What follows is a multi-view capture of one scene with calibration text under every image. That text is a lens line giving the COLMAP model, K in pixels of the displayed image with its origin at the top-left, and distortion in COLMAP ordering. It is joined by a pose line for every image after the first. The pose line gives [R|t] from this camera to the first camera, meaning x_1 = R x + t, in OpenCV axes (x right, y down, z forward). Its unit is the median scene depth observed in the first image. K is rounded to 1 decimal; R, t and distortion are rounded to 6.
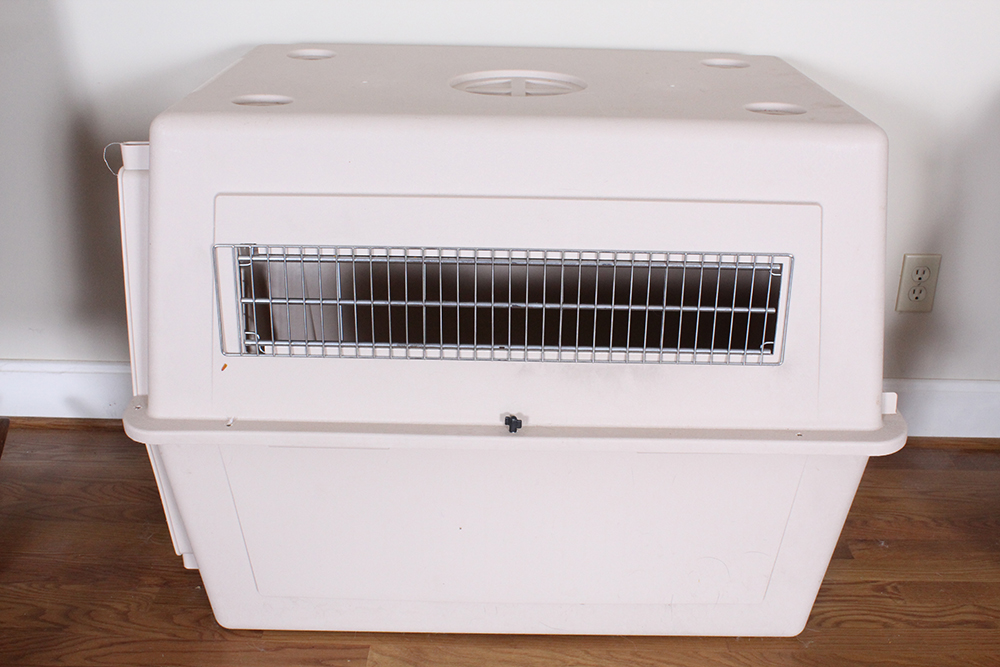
lens RADIAL K [[1023.7, 0, 504.0], [0, 1023.7, 334.9], [0, 0, 1]] dist [-0.057176, 0.000000]
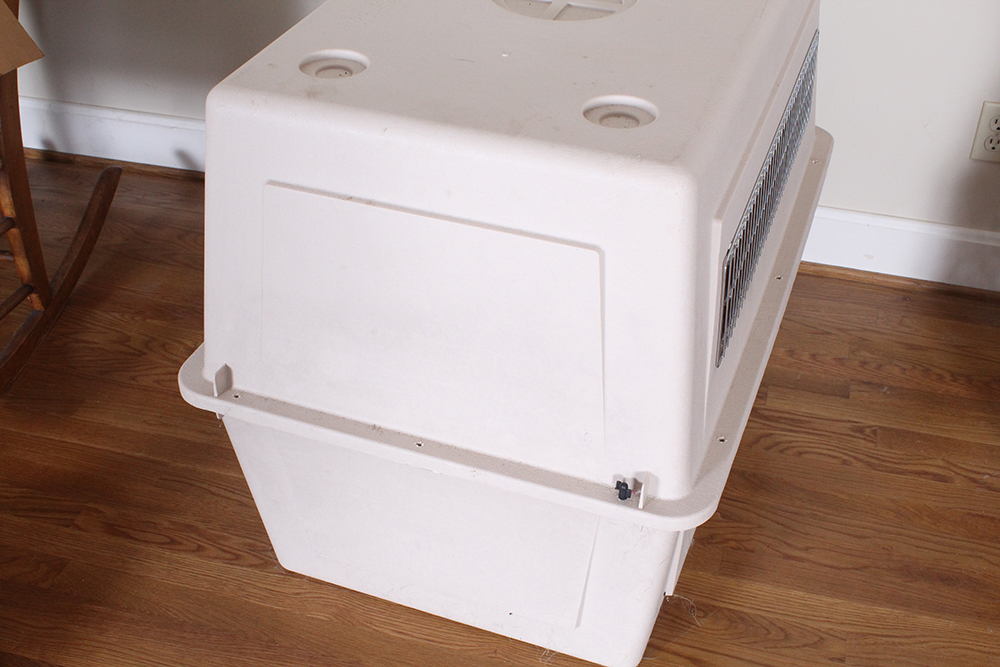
lens RADIAL K [[1205.2, 0, 494.0], [0, 1205.2, 333.2], [0, 0, 1]] dist [-0.052467, 0.000000]
pose [[0.969659, 0.141730, -0.199182, 0.244712], [-0.093693, 0.968027, 0.232692, -0.104449], [0.225793, -0.206970, 0.951935, -0.261386]]
